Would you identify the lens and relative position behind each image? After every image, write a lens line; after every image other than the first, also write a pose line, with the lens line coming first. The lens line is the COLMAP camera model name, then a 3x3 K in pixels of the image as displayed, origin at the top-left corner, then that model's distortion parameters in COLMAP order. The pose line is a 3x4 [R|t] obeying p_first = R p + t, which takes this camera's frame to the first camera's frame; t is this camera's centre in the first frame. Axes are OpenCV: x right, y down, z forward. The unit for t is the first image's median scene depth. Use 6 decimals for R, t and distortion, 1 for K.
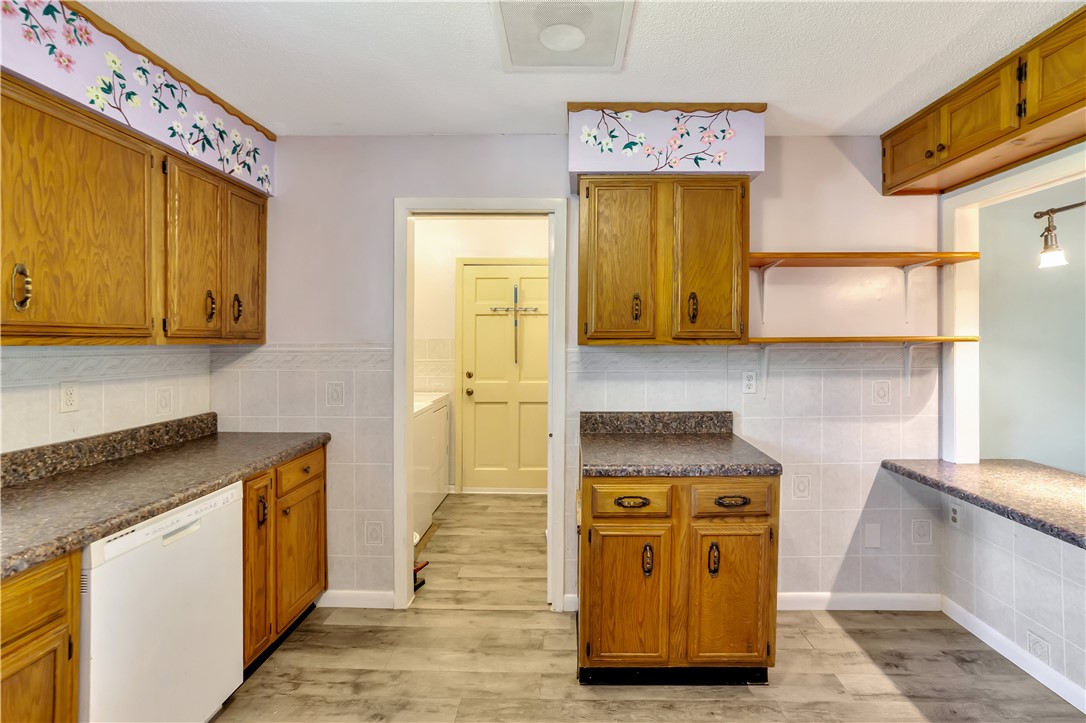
lens RADIAL K [[508.7, 0, 570.4], [0, 508.7, 342.6], [0, 0, 1]] dist [-0.013149, 0.000965]
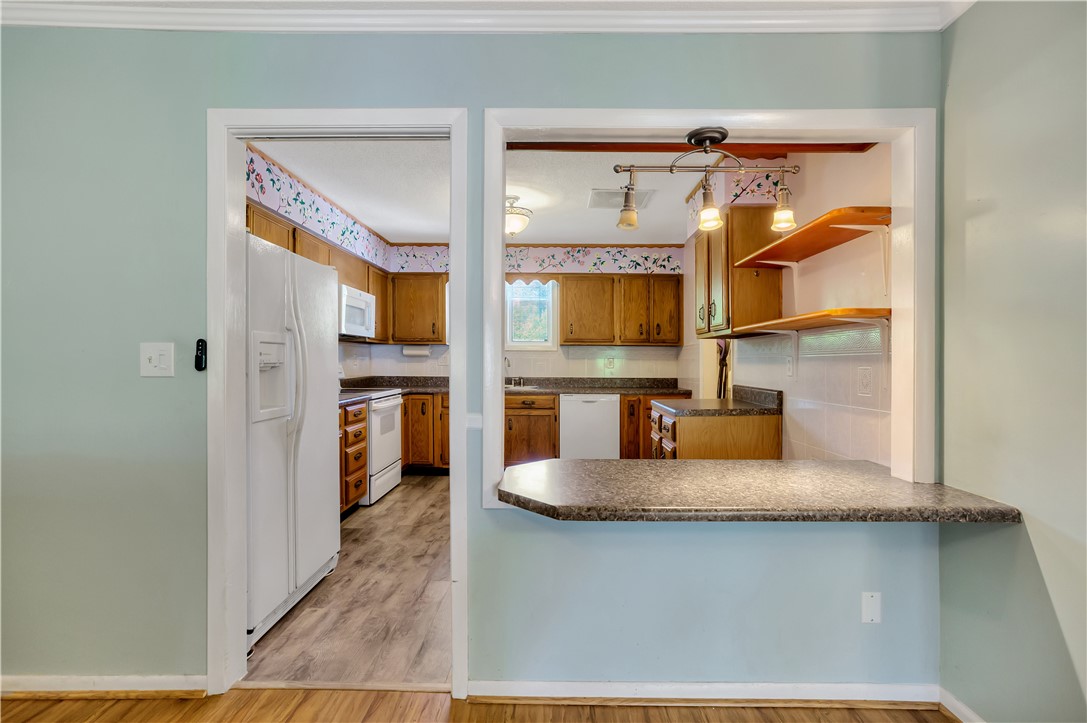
lens RADIAL K [[509.1, 0, 543.1], [0, 509.1, 355.2], [0, 0, 1]] dist [-0.013149, 0.000965]
pose [[0.025860, -0.001623, -0.999664, 1.817172], [-0.009815, 0.999950, -0.001877, 0.064989], [0.999617, 0.009861, 0.025843, 0.464136]]
